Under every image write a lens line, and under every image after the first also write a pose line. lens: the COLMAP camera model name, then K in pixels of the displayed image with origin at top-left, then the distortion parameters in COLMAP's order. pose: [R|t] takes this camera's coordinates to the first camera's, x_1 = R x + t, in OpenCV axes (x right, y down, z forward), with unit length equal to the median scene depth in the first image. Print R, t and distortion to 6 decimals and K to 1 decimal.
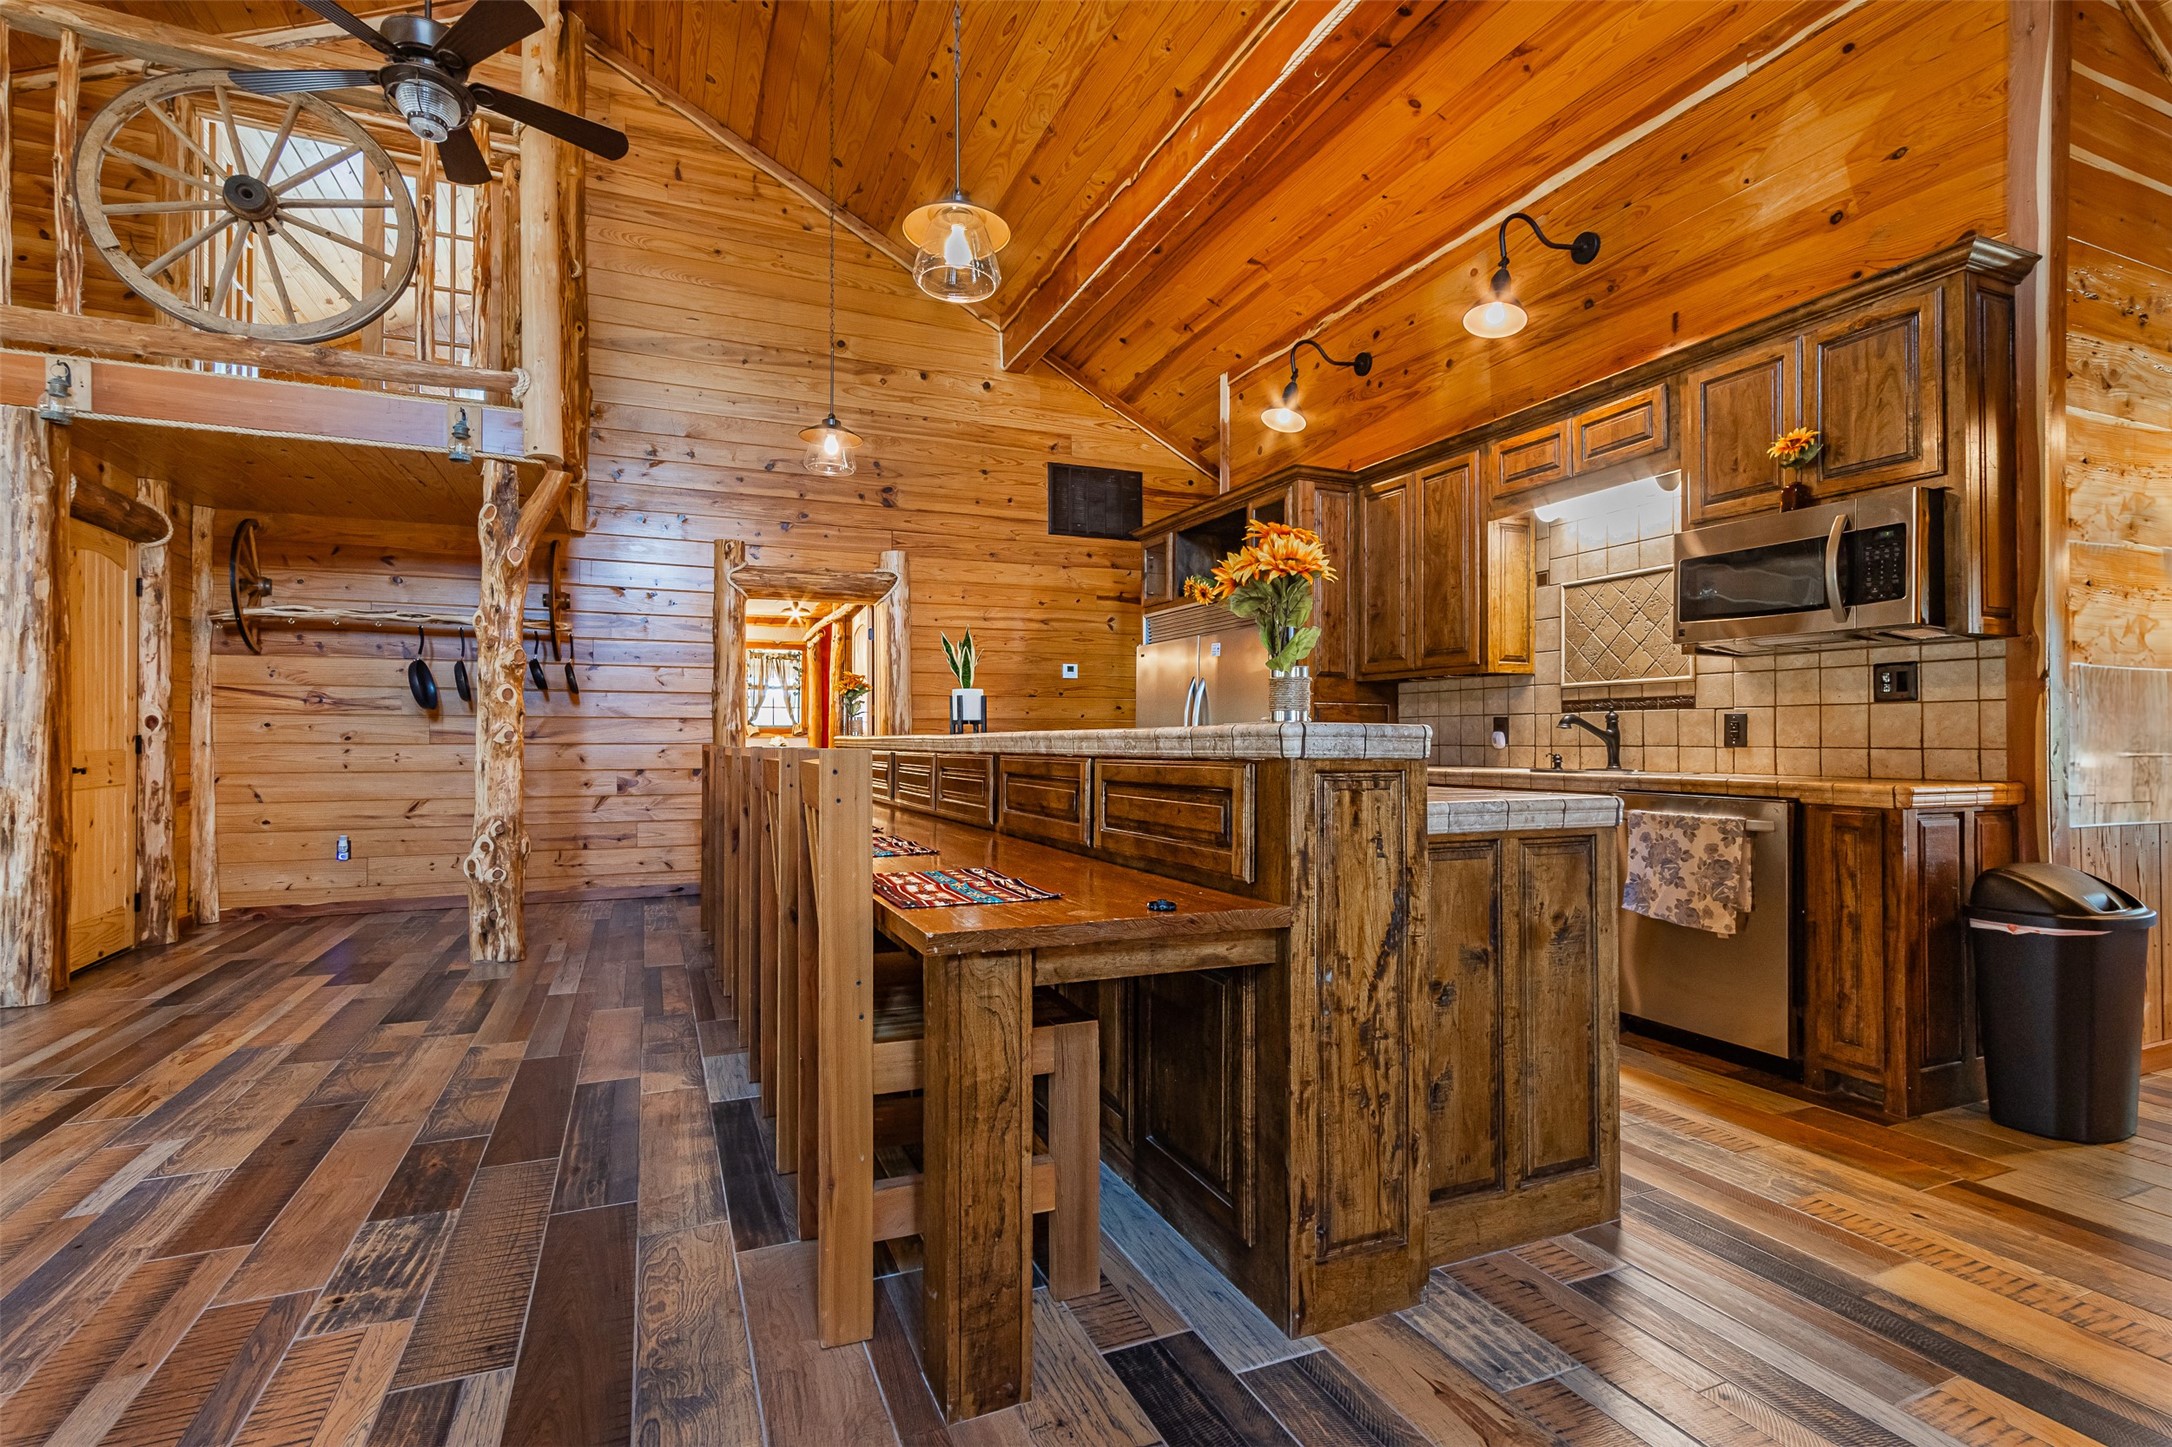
lens RADIAL K [[998.5, 0, 1073.0], [0, 998.5, 728.5], [0, 0, 1]] dist [0.000711, 0.000409]
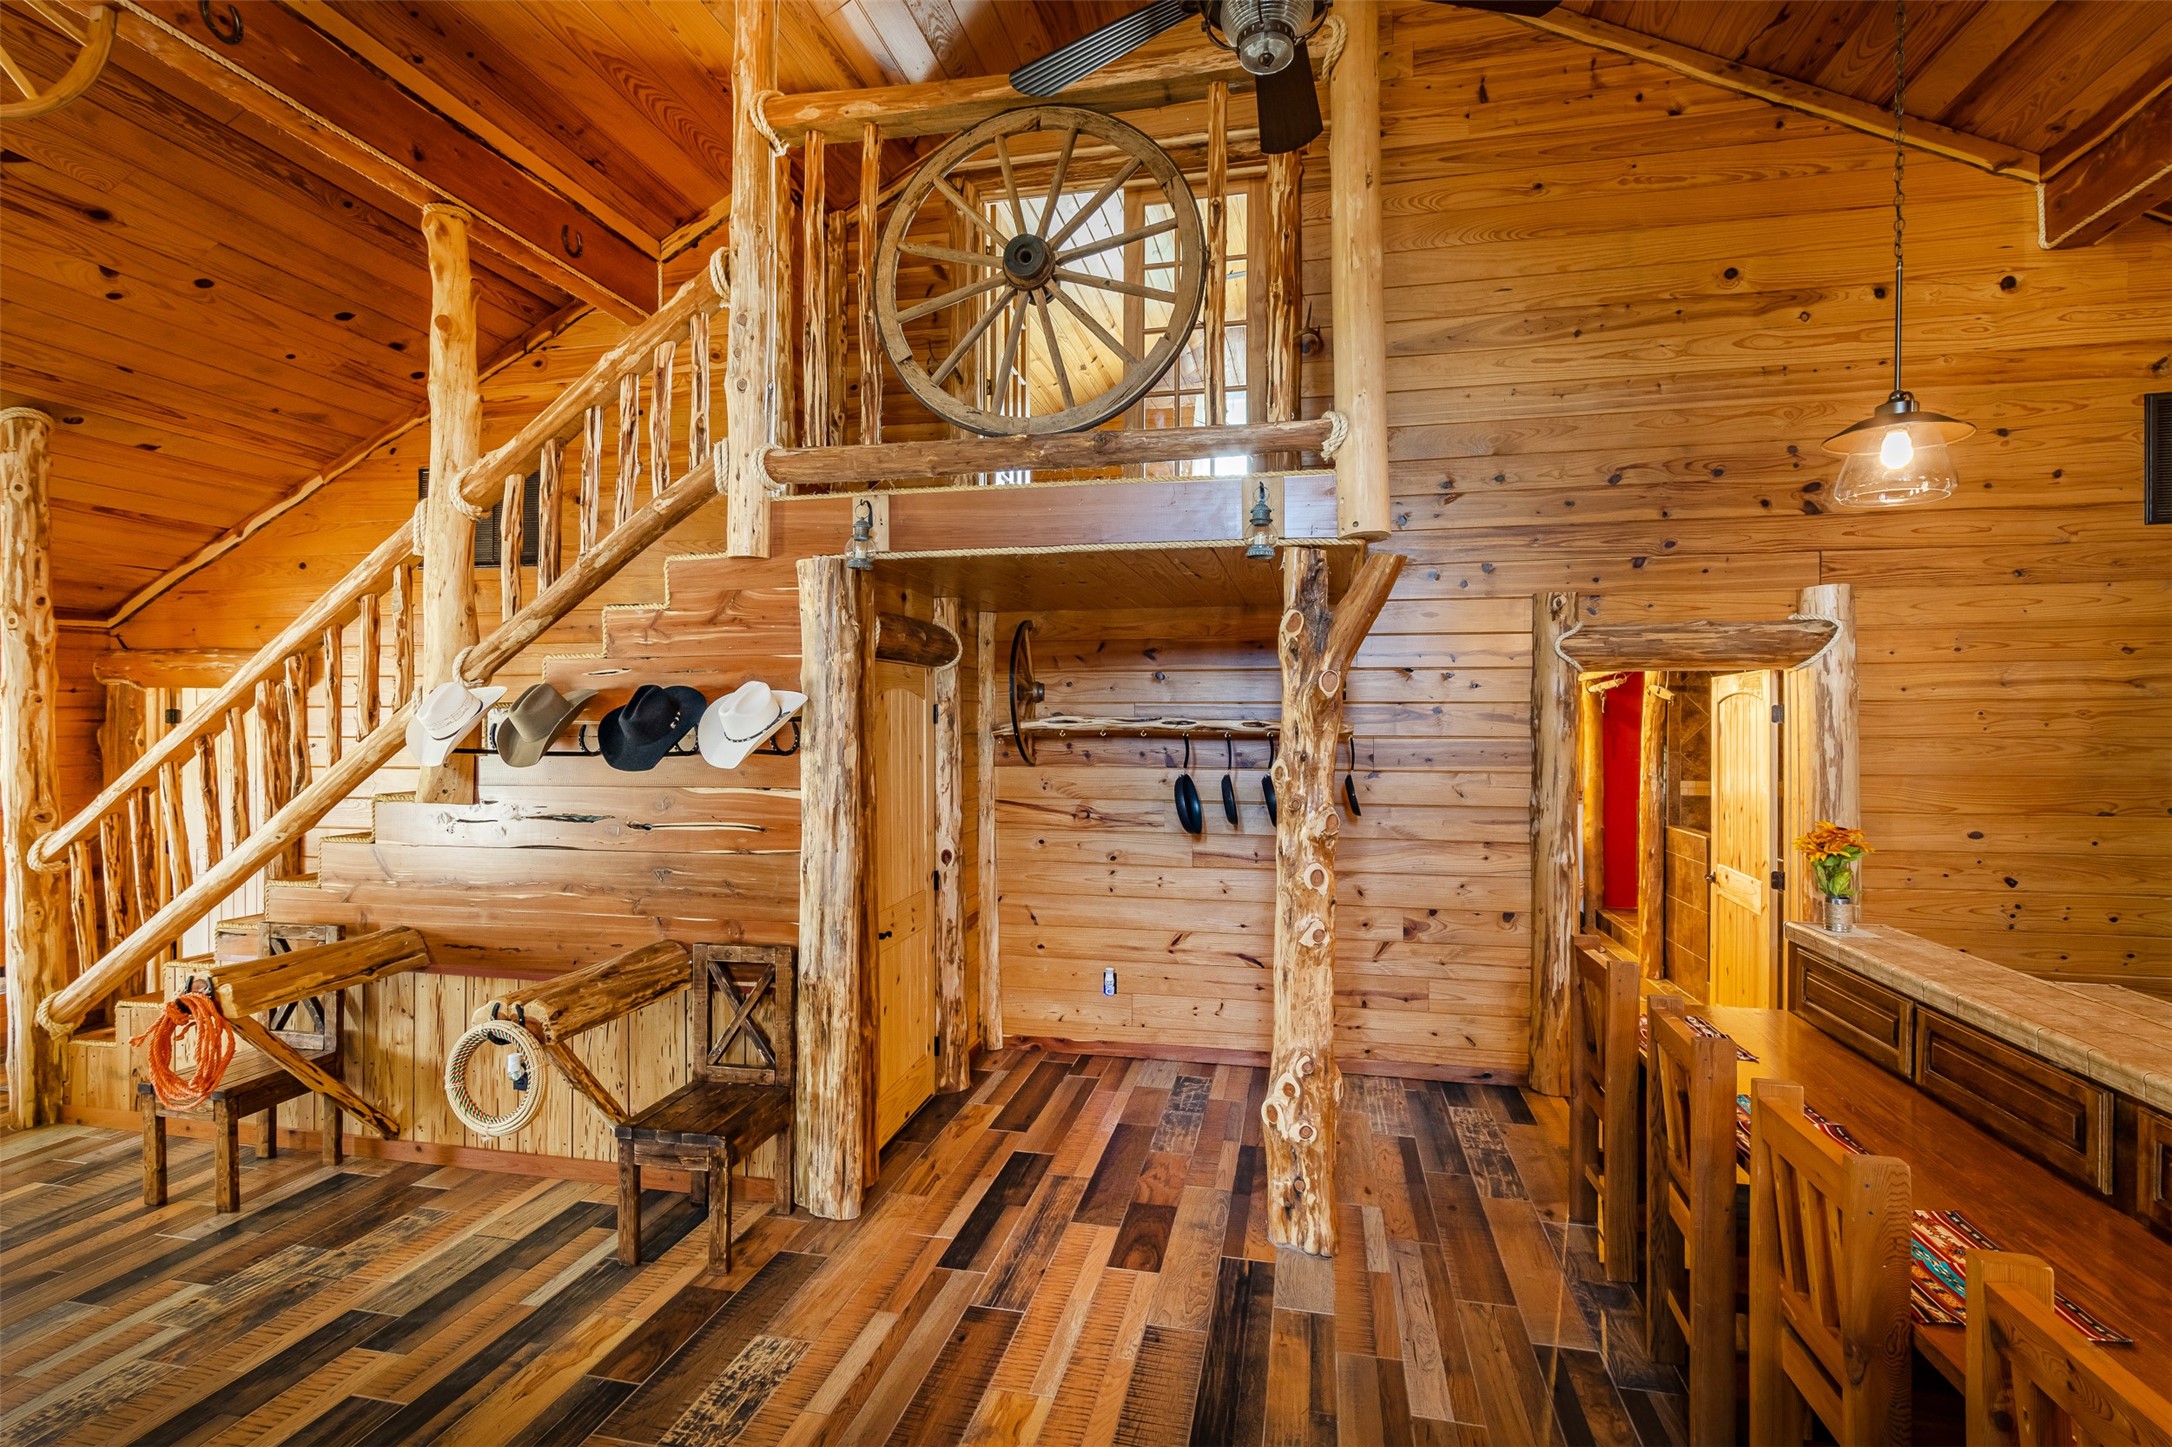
lens RADIAL K [[1020.0, 0, 1082.5], [0, 1020.0, 715.3], [0, 0, 1]] dist [0.001563, 0.001167]
pose [[0.809809, -0.001250, -0.586692, -0.276844], [0.002945, 0.999994, 0.001933, -0.150078], [0.586686, -0.003293, 0.809808, 0.322915]]
